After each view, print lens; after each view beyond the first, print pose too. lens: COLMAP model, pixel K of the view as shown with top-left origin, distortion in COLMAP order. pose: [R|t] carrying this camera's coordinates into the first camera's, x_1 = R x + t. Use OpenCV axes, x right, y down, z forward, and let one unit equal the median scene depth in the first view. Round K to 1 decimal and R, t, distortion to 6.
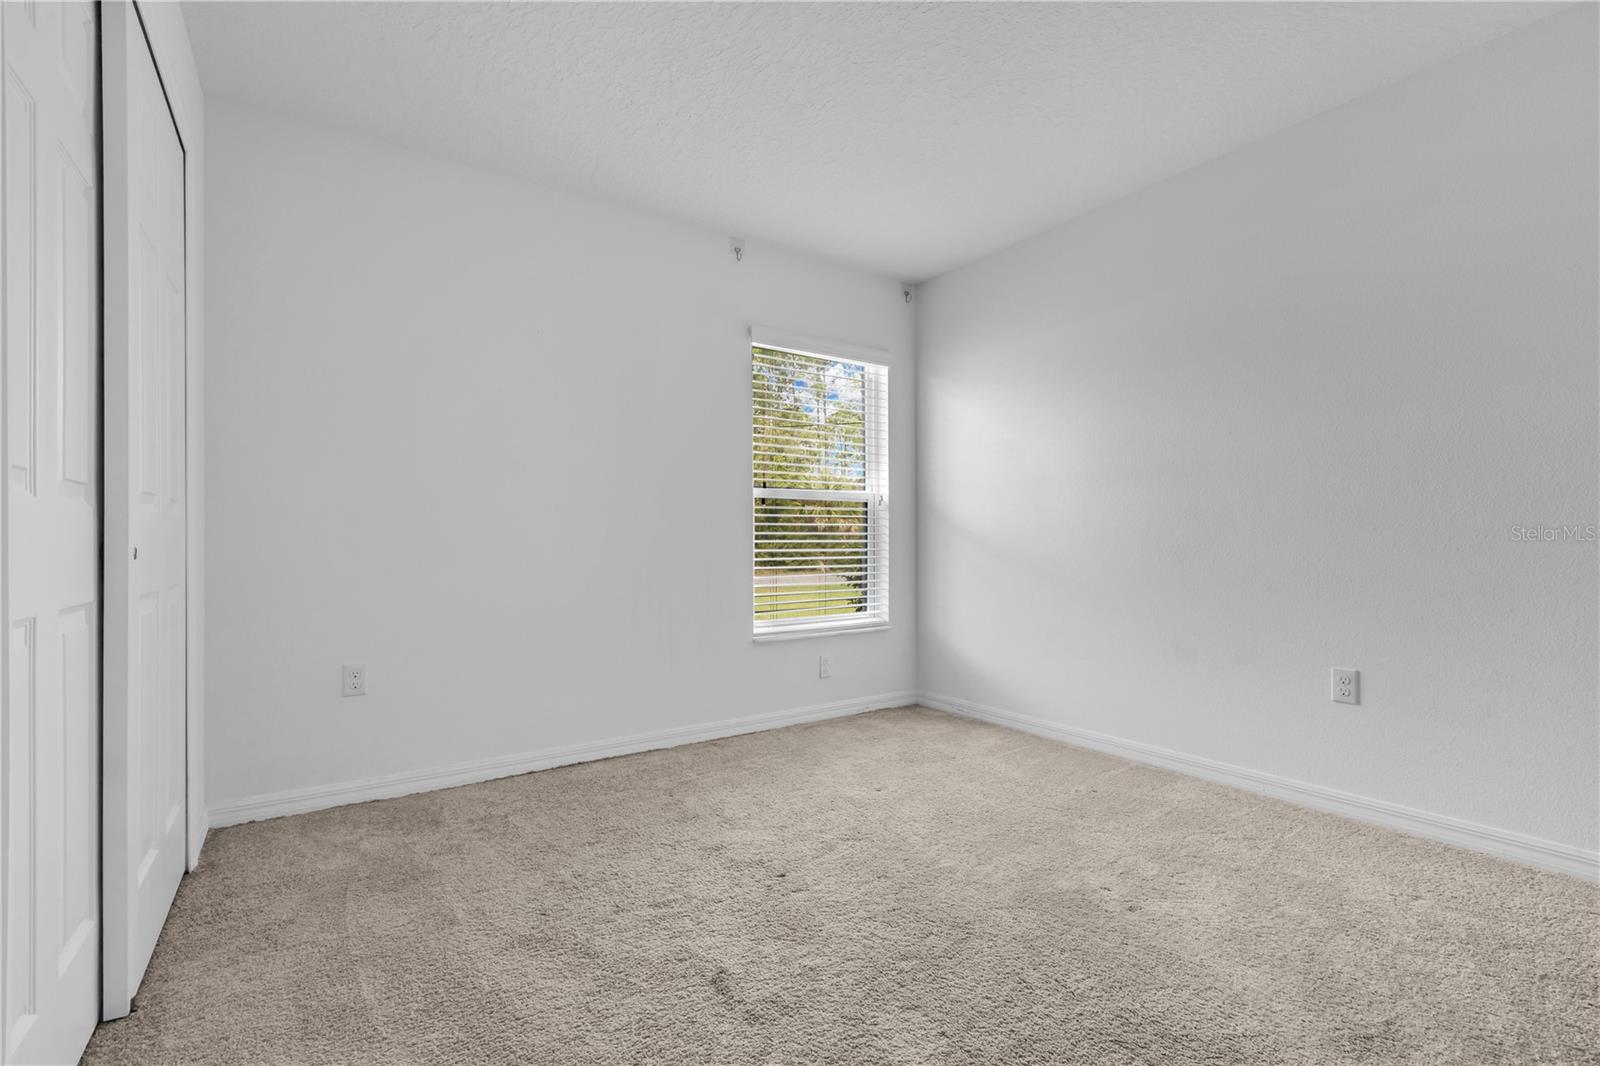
lens RADIAL K [[717.9, 0, 796.1], [0, 717.9, 539.7], [0, 0, 1]] dist [-0.000263, 0.000427]
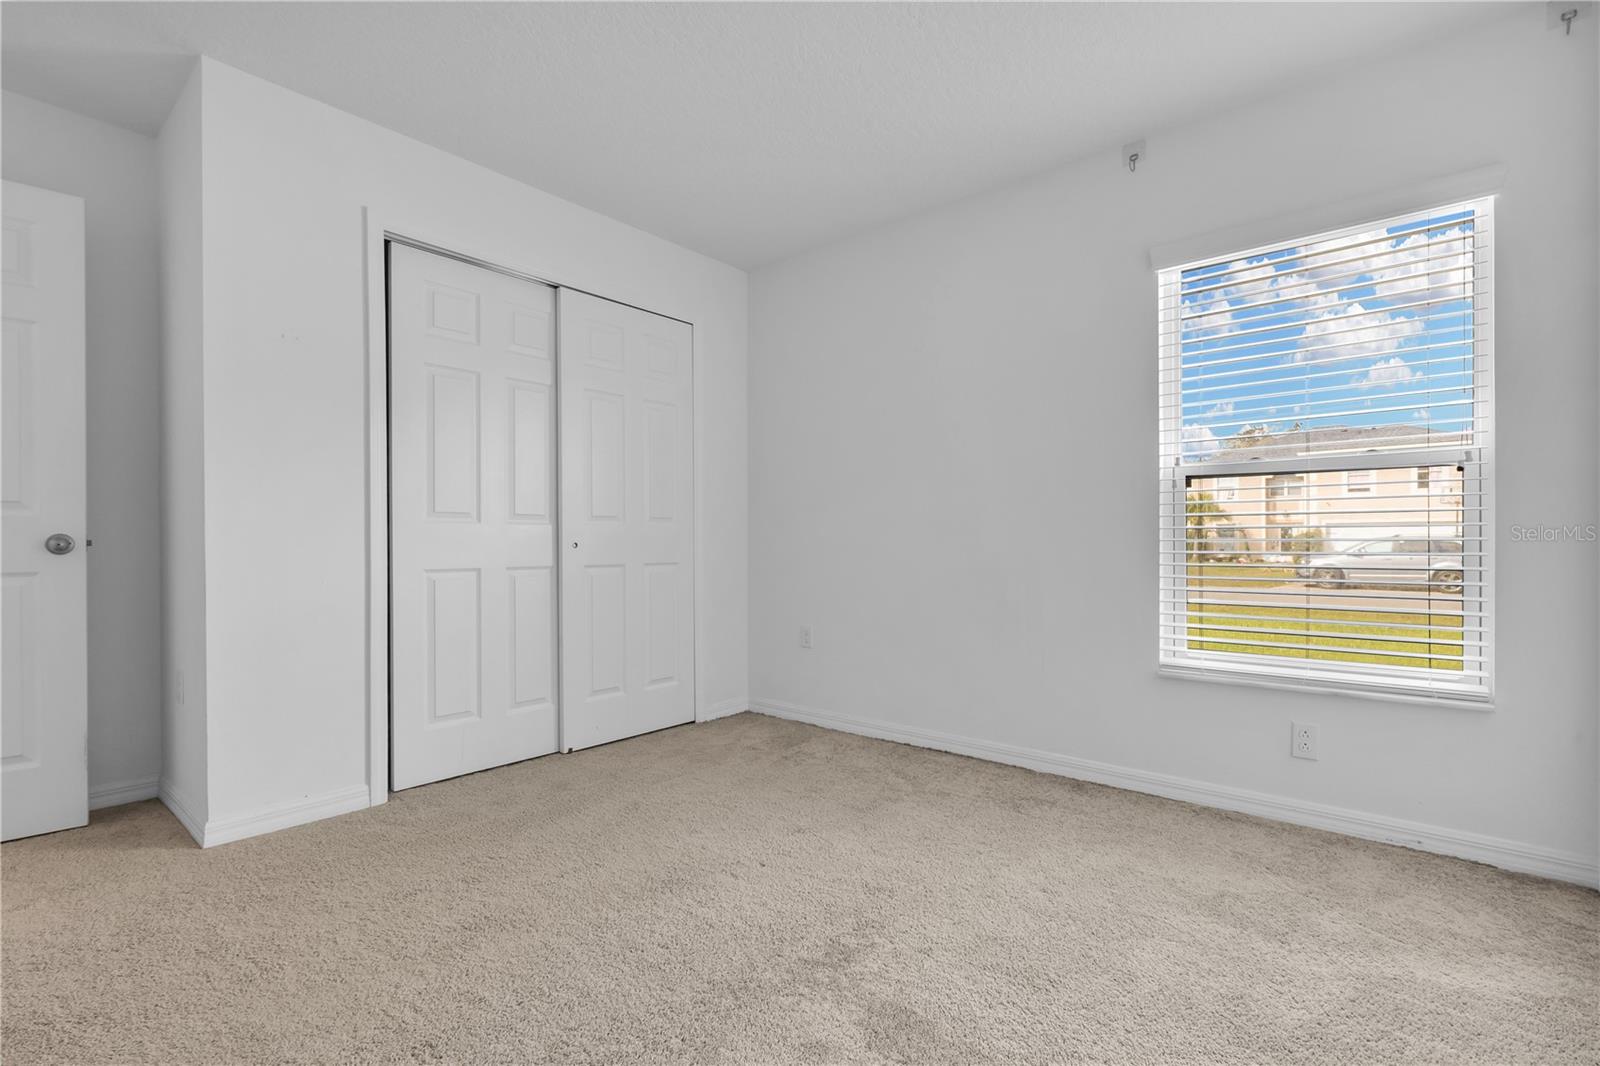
lens RADIAL K [[717.9, 0, 796.1], [0, 717.9, 539.7], [0, 0, 1]] dist [-0.000263, 0.000427]
pose [[0.268785, -0.001034, -0.963200, 0.588043], [0.000170, 0.999999, -0.001026, 0.005096], [0.963200, 0.000112, 0.268785, 0.470514]]
